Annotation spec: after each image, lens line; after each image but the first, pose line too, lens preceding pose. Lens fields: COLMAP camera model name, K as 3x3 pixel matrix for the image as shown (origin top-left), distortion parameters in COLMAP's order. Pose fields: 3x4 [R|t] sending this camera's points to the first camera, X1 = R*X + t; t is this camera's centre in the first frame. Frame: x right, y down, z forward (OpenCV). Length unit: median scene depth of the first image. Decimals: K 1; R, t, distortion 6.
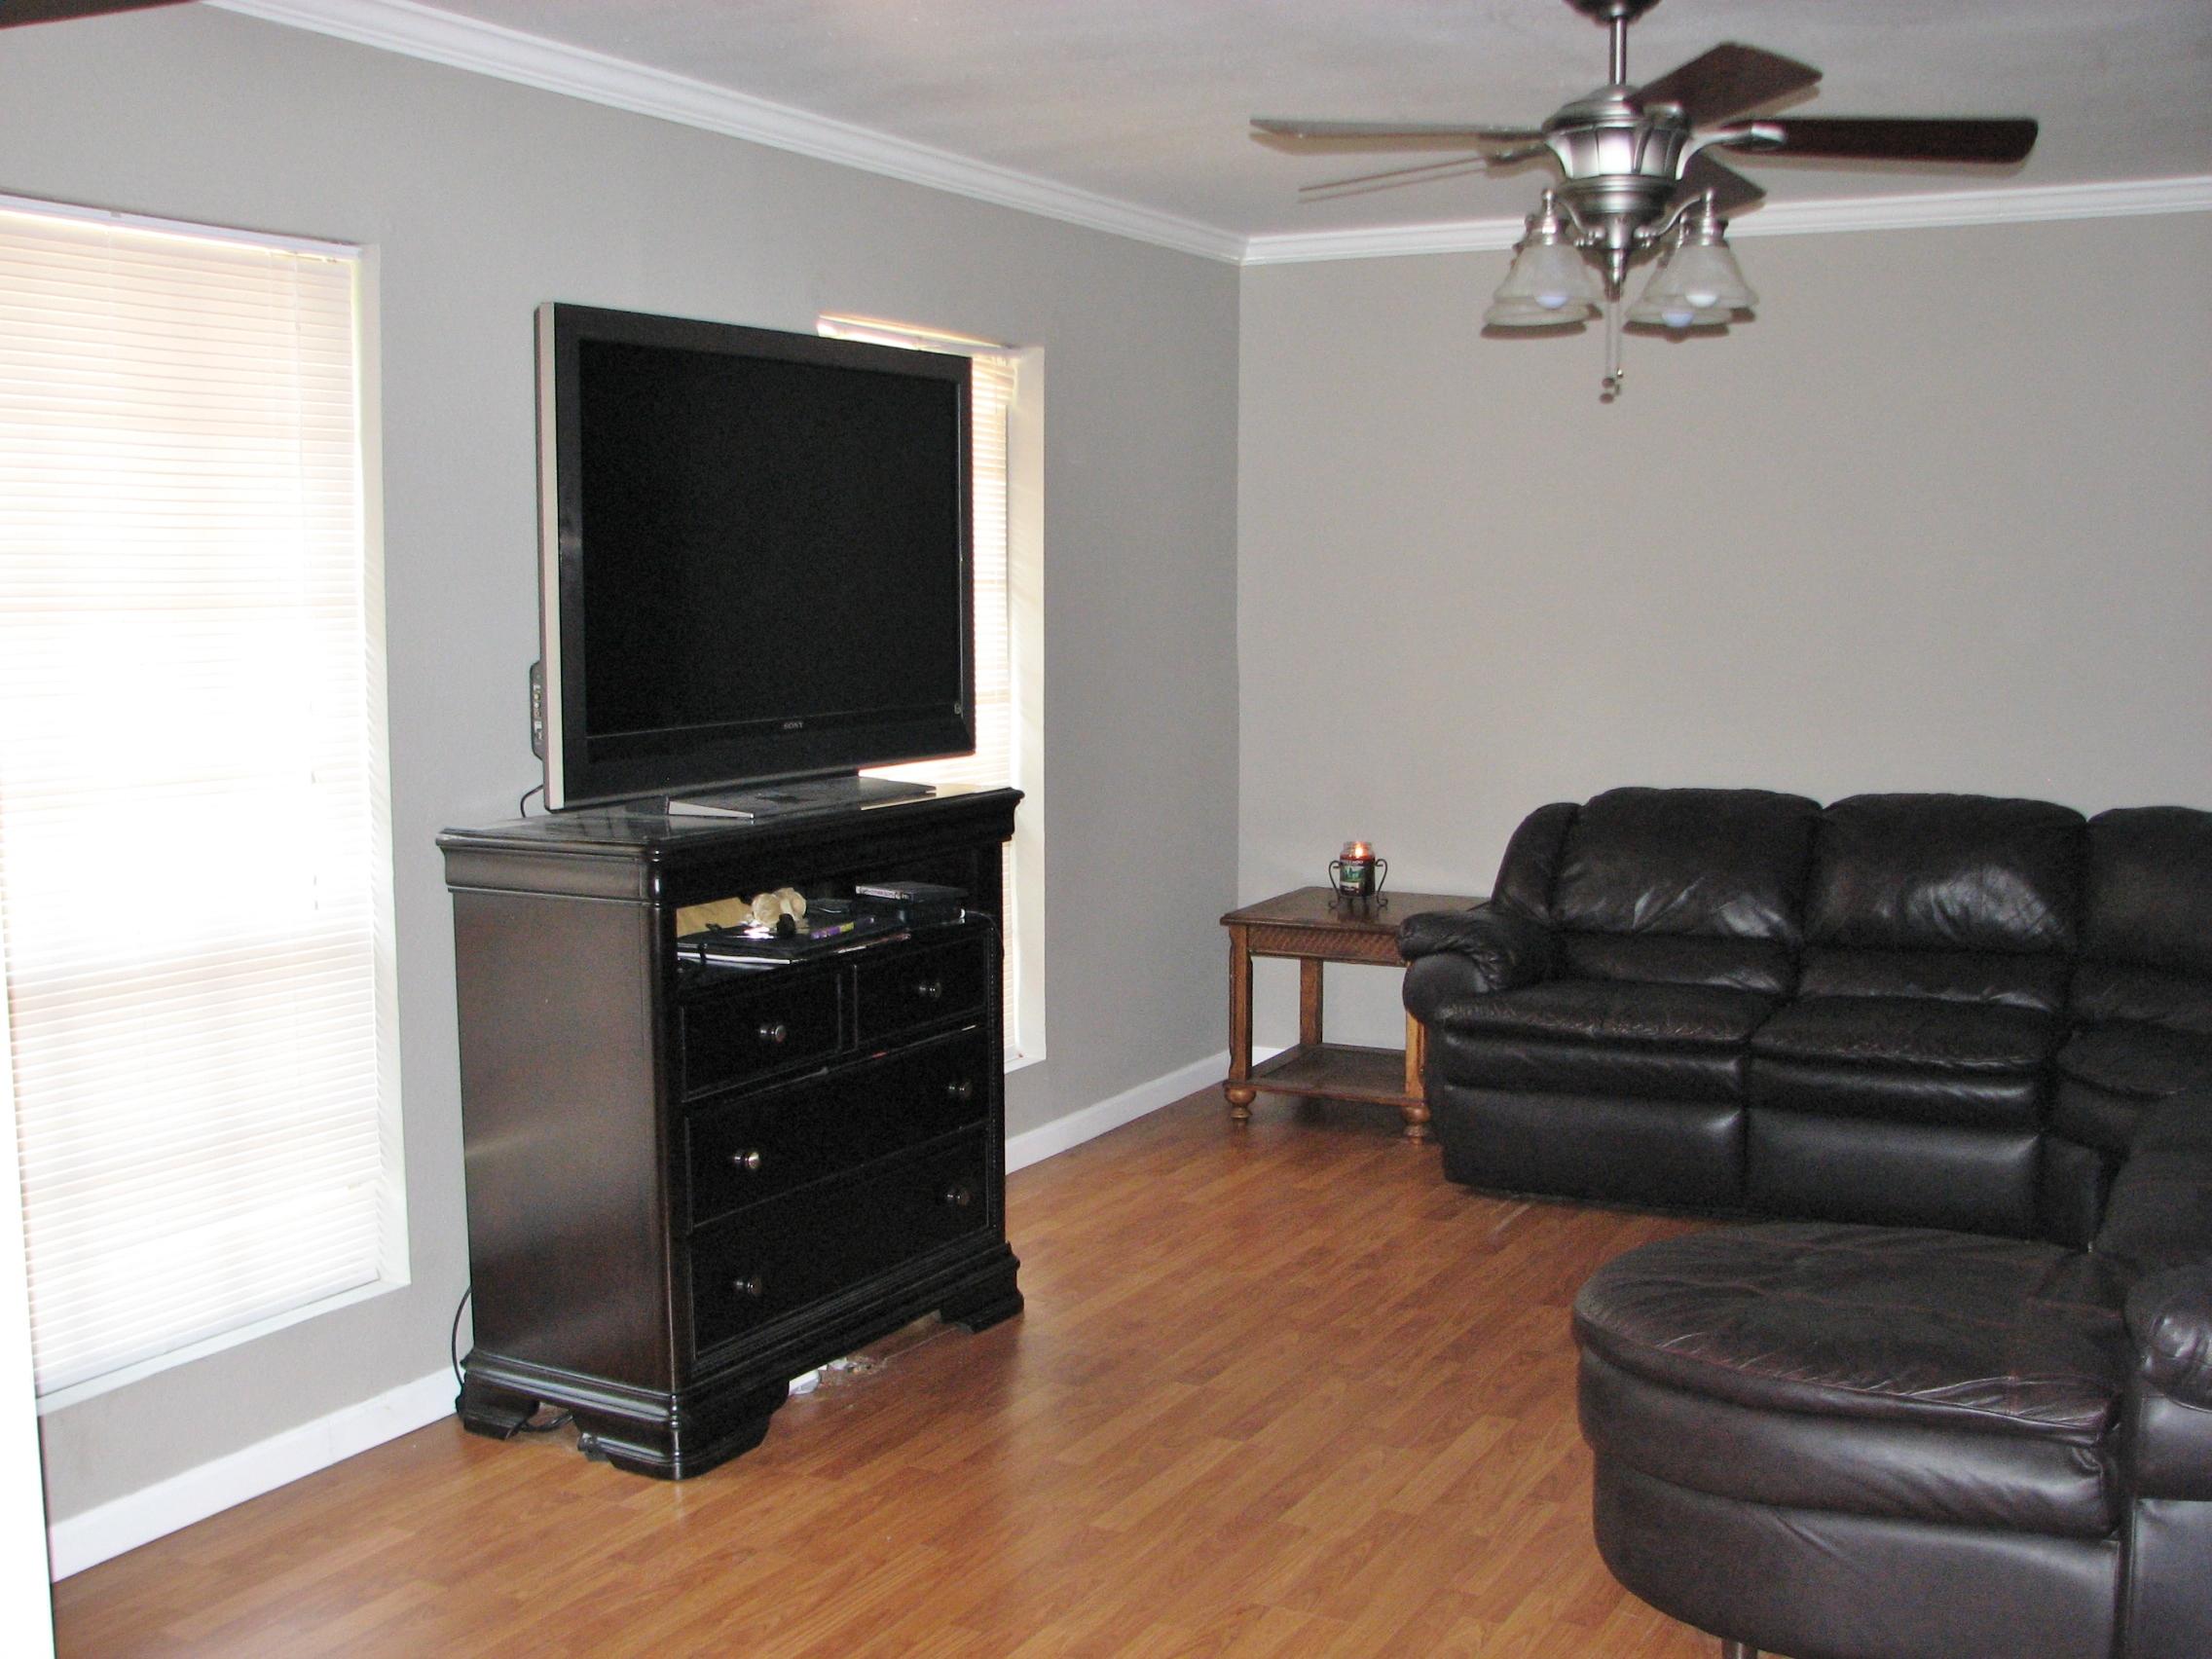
lens RADIAL K [[2377.9, 0, 1102.0], [0, 2377.9, 833.9], [0, 0, 1]] dist [-0.118978, 0.000000]
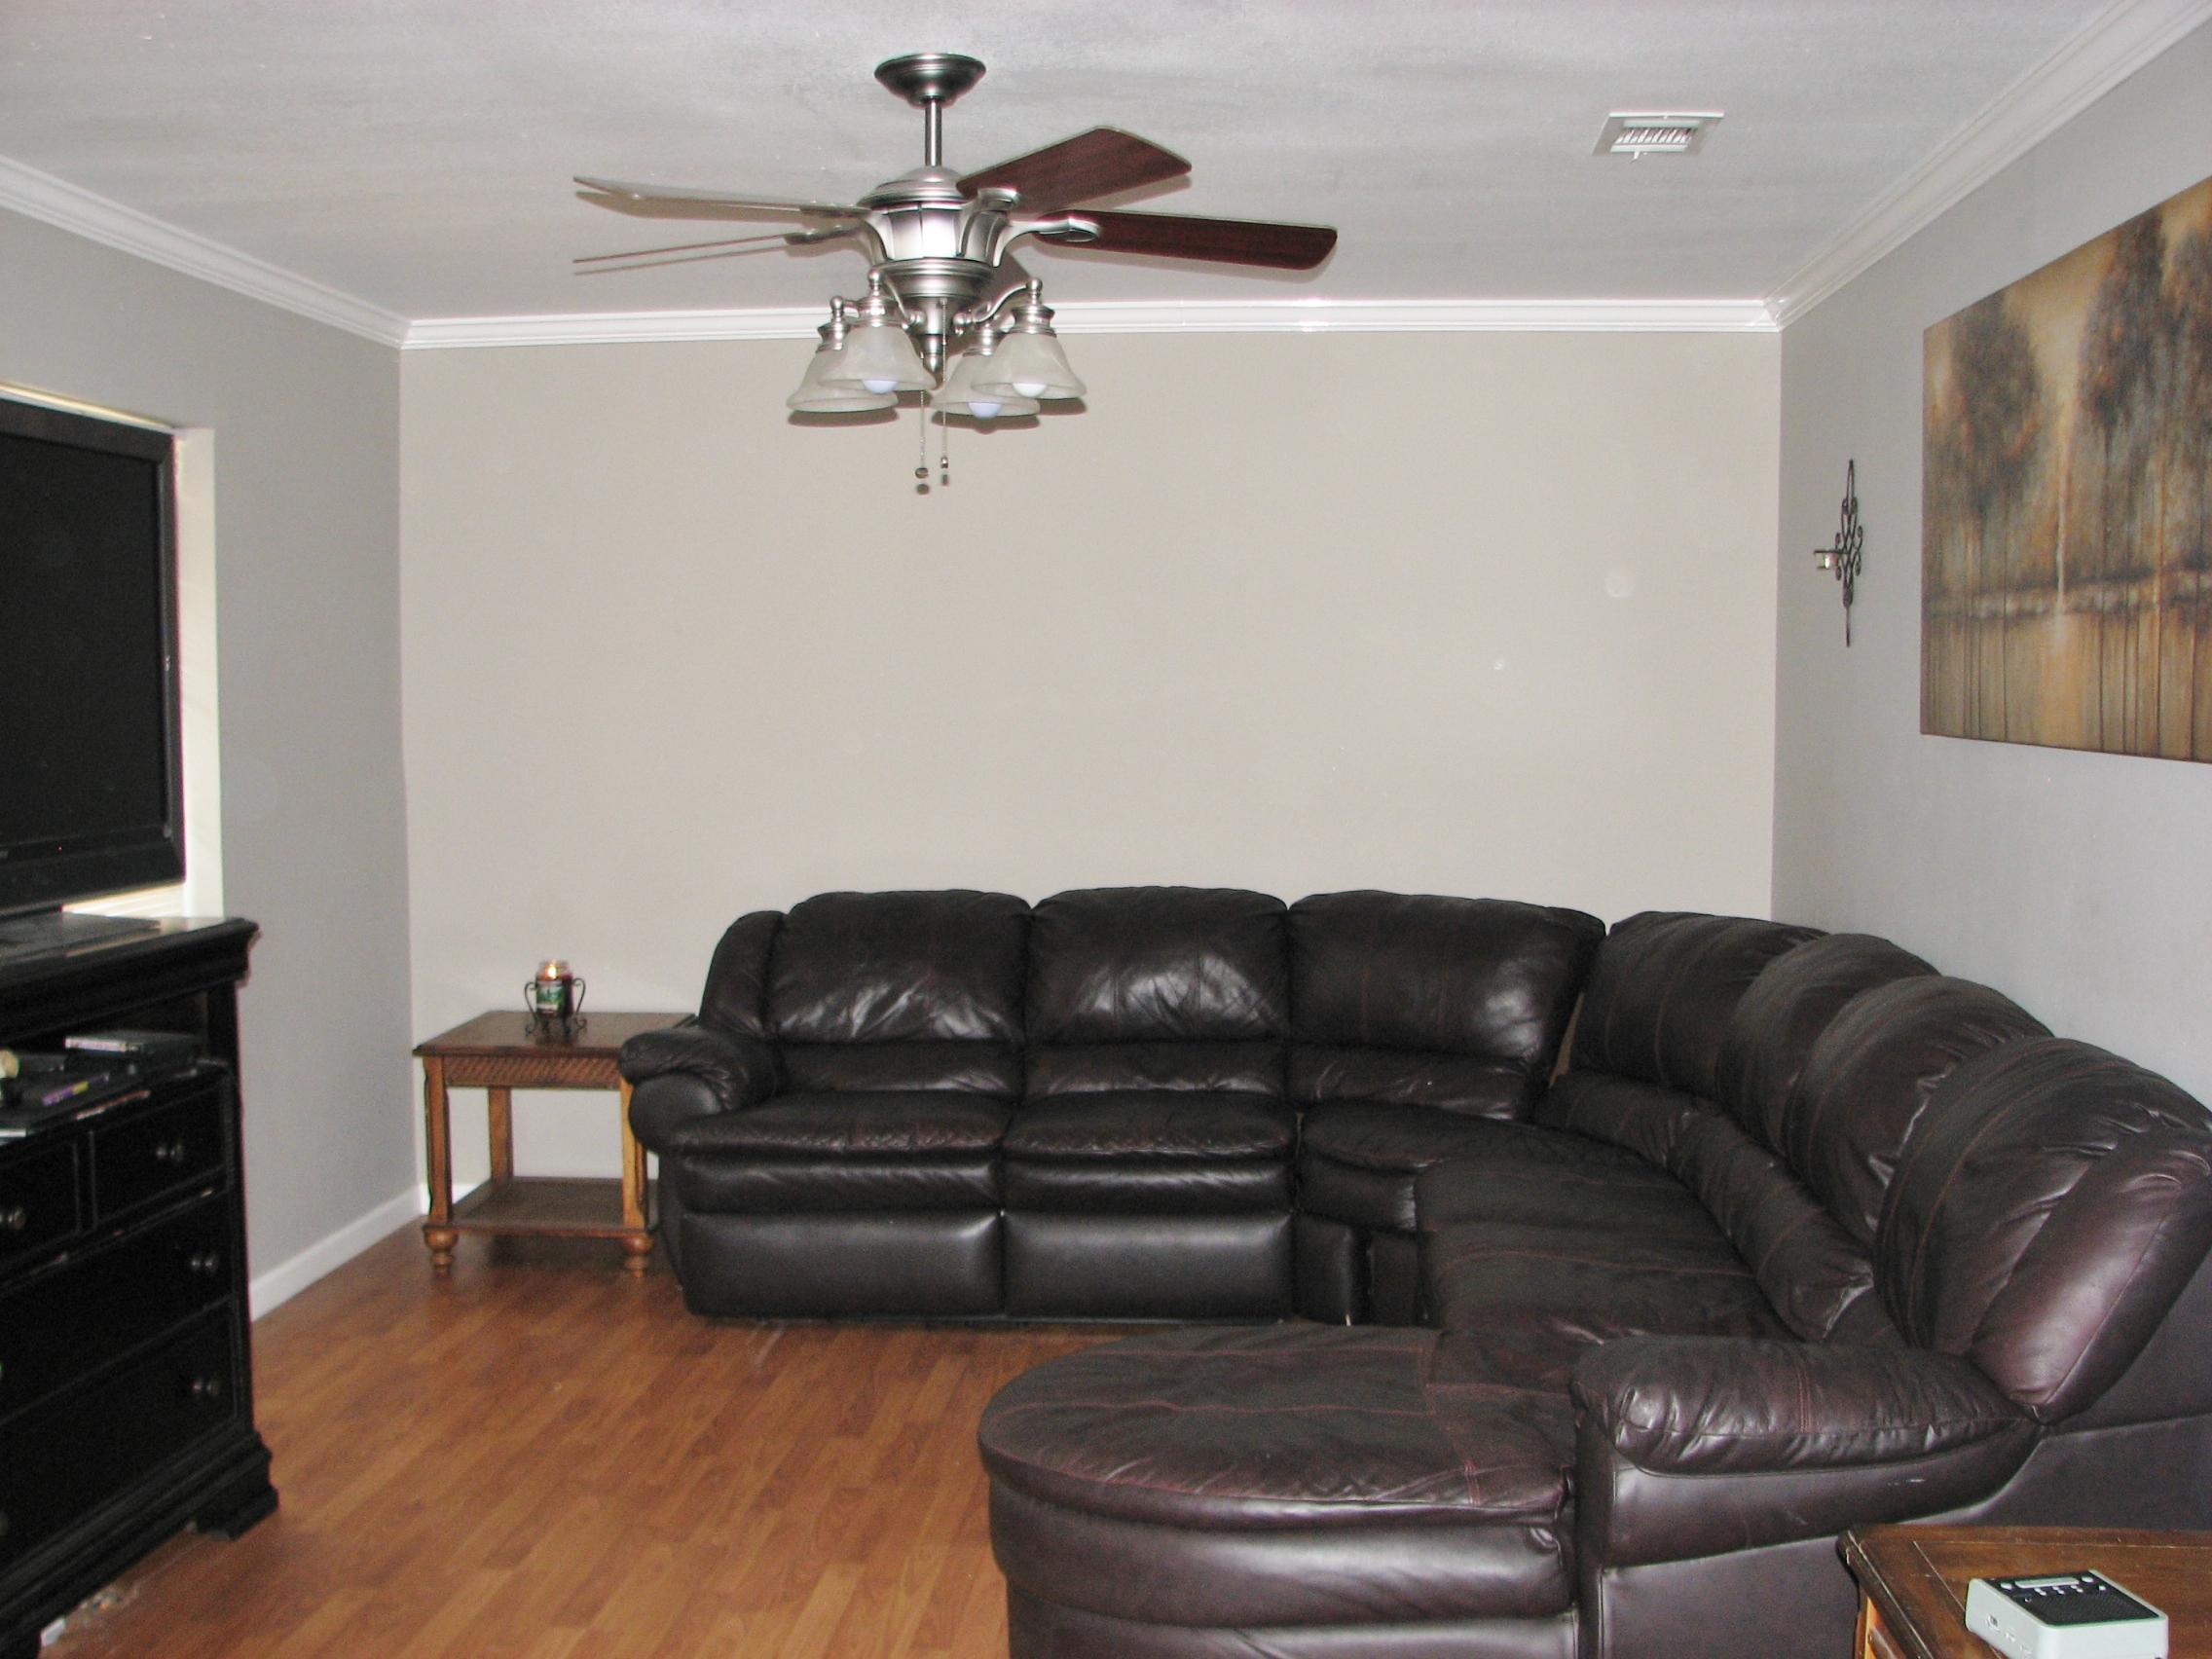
lens RADIAL K [[2377.9, 0, 1105.9], [0, 2377.9, 851.9], [0, 0, 1]] dist [-0.118978, 0.000000]
pose [[0.917313, -0.029538, 0.397070, -0.088960], [0.044274, 0.998627, -0.027993, -0.005553], [-0.395698, 0.043258, 0.917361, 0.072873]]
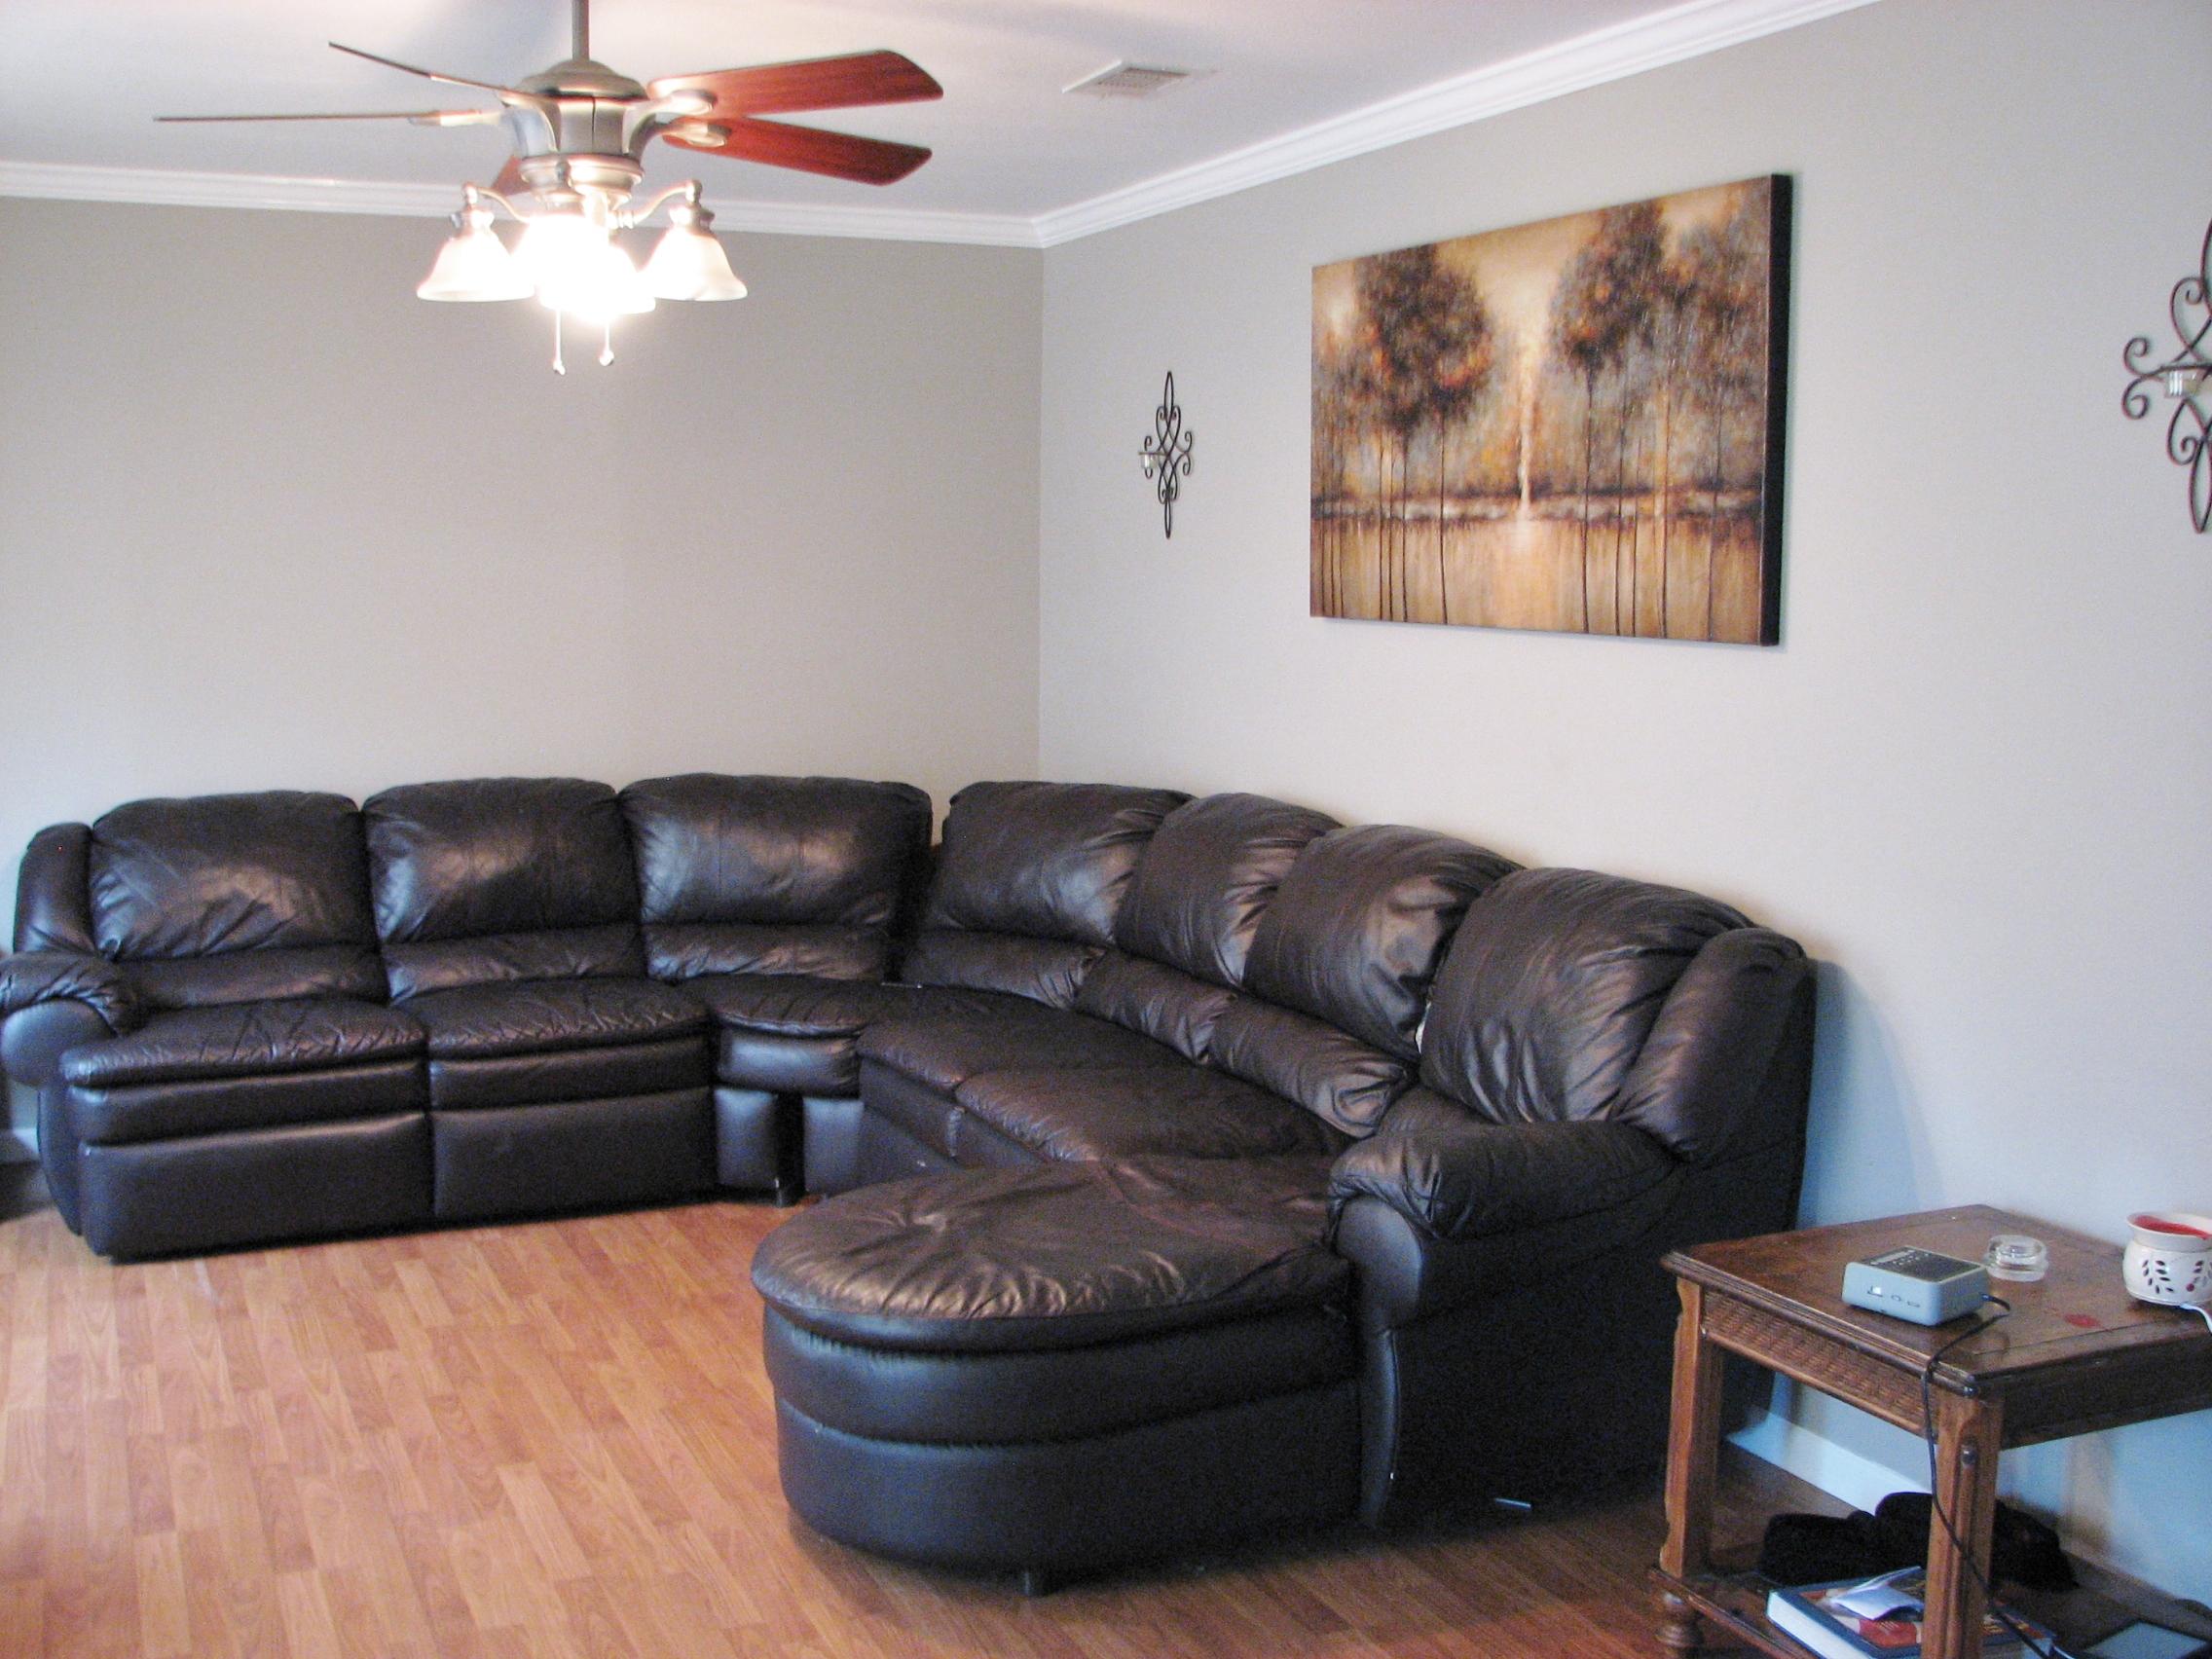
lens RADIAL K [[2377.9, 0, 1106.5], [0, 2377.9, 801.9], [0, 0, 1]] dist [-0.118978, 0.000000]
pose [[0.627907, -0.085437, 0.773585, -0.342375], [0.087312, 0.995415, 0.039068, -0.030319], [-0.773375, 0.043012, 0.632488, 0.182439]]
